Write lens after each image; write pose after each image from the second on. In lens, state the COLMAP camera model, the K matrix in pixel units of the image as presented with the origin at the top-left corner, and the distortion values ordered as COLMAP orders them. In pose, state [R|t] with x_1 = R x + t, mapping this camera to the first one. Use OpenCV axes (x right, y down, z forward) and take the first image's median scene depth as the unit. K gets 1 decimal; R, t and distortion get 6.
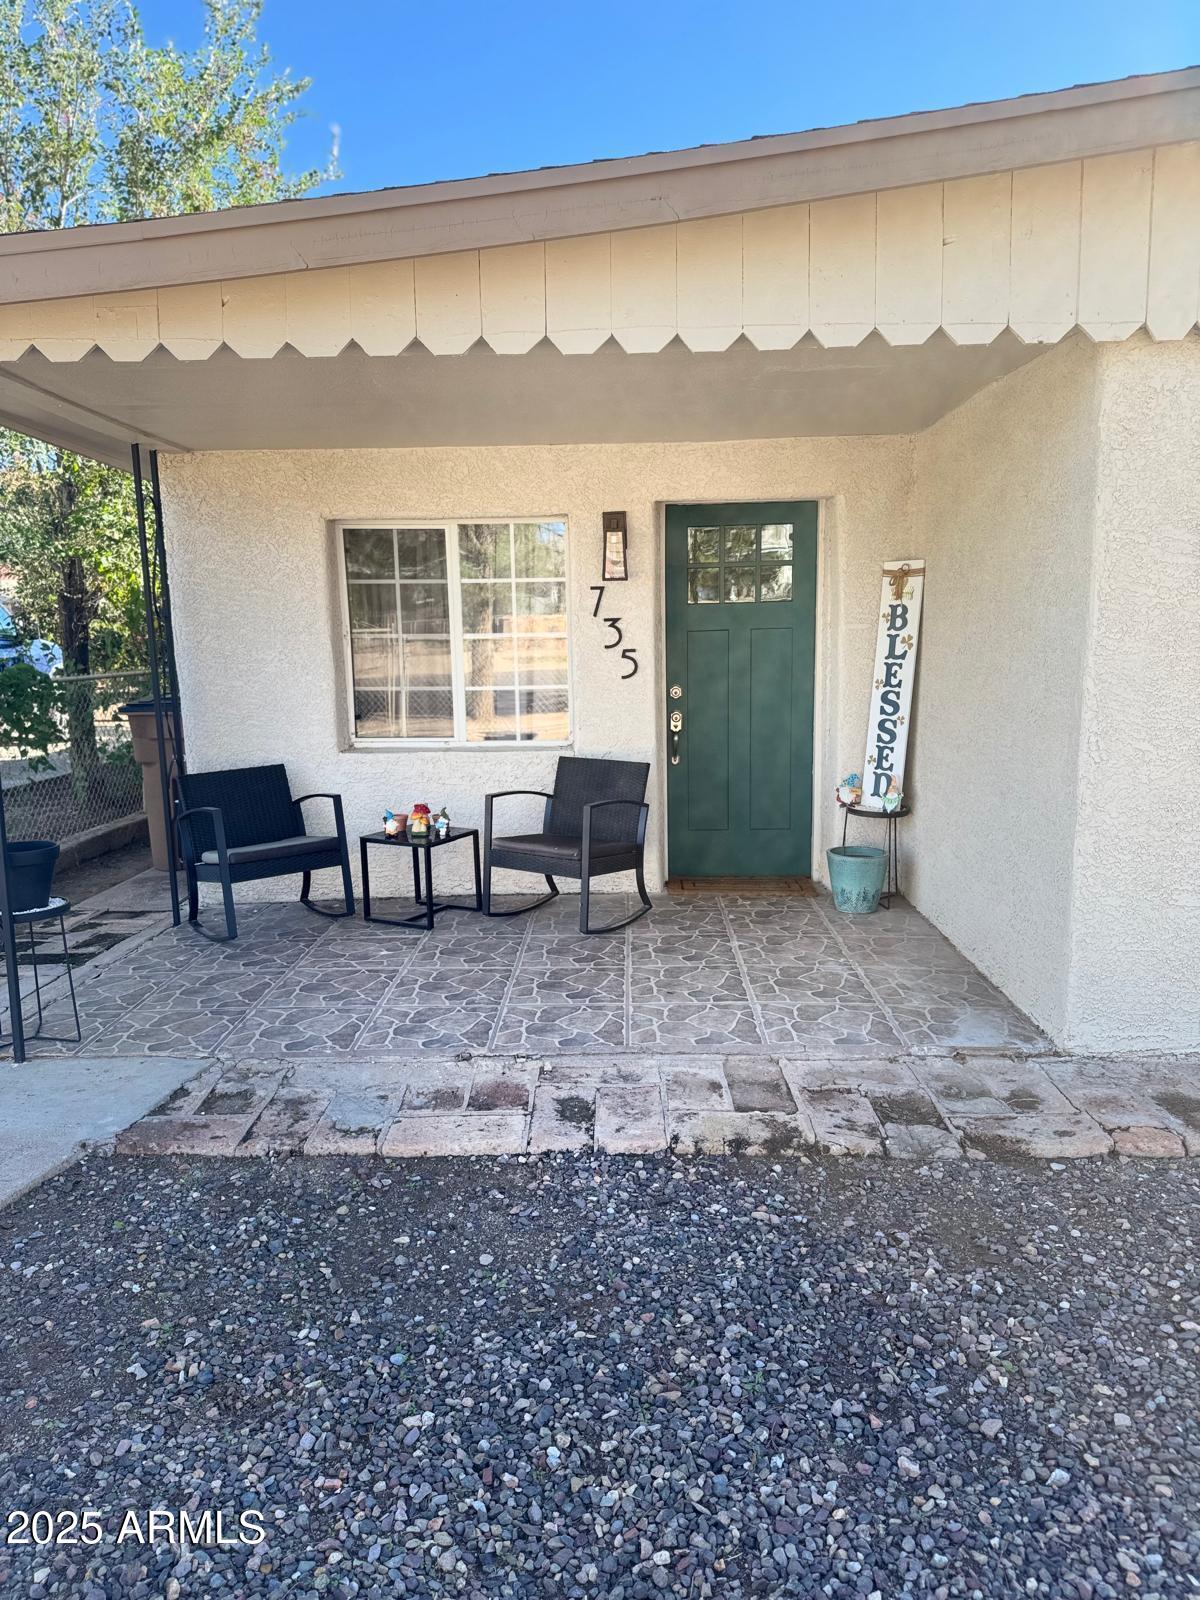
lens RADIAL K [[1079.7, 0, 595.9], [0, 1079.7, 832.2], [0, 0, 1]] dist [0.111904, -0.221443]
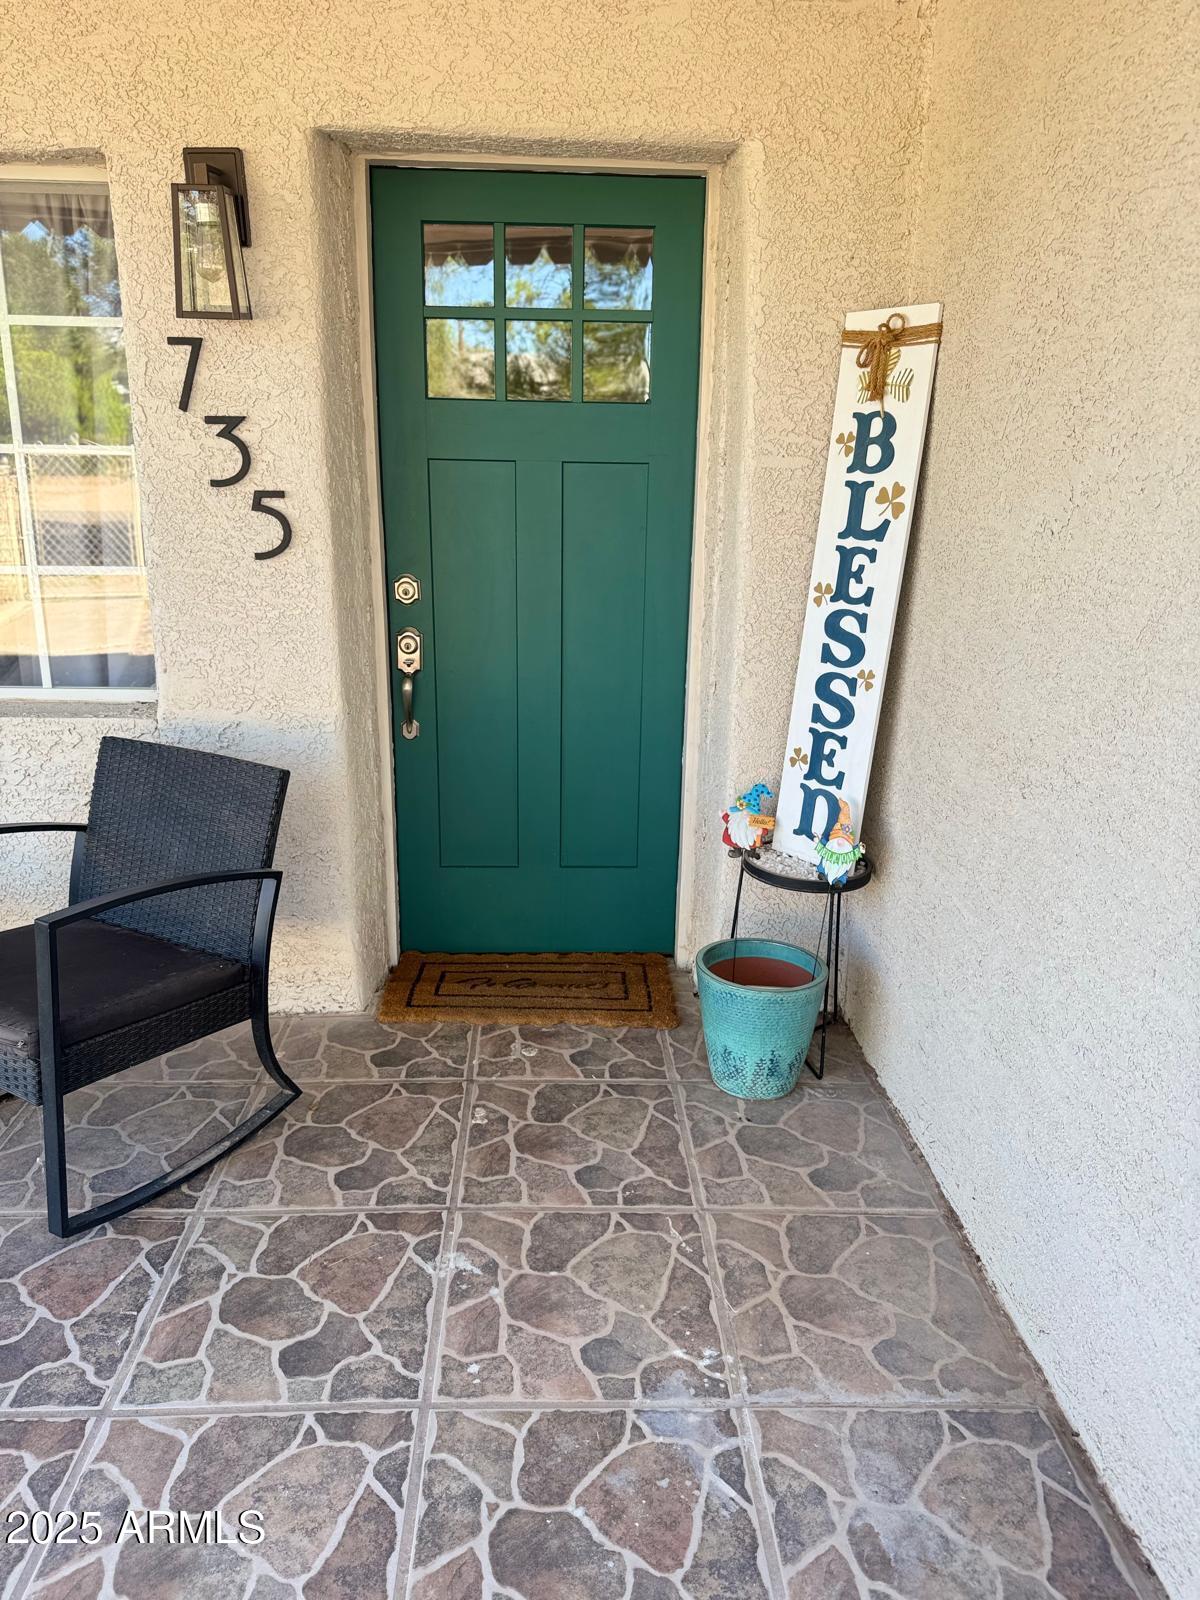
lens RADIAL K [[1079.7, 0, 595.9], [0, 1079.7, 832.2], [0, 0, 1]] dist [0.111904, -0.221443]
pose [[0.996545, 0.013084, 0.082022, 0.131252], [-0.022923, 0.992487, 0.120181, -0.090995], [-0.079833, -0.121646, 0.989358, 0.551218]]
